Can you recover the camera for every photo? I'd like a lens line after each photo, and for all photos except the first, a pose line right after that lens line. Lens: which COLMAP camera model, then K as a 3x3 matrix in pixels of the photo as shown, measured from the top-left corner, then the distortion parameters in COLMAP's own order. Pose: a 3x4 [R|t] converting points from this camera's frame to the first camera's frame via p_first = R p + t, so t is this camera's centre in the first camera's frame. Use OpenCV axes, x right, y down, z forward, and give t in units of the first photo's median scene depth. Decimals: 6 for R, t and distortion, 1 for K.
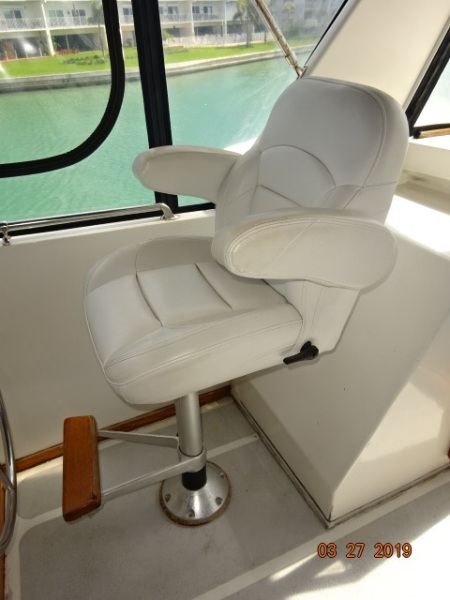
lens RADIAL K [[442.9, 0, 229.2], [0, 442.9, 298.9], [0, 0, 1]] dist [0.001032, -0.003480]
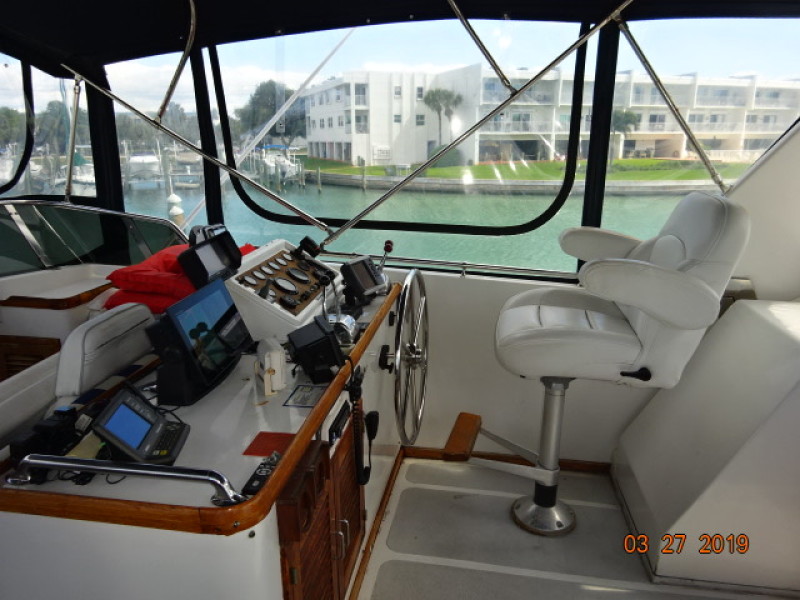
lens RADIAL K [[590.6, 0, 401.4], [0, 590.6, 304.2], [0, 0, 1]] dist [0.001032, -0.003480]
pose [[0.835740, 0.190829, -0.514902, 0.320689], [-0.319951, 0.931288, -0.174169, 0.338638], [0.446285, 0.310303, 0.839370, -0.644715]]
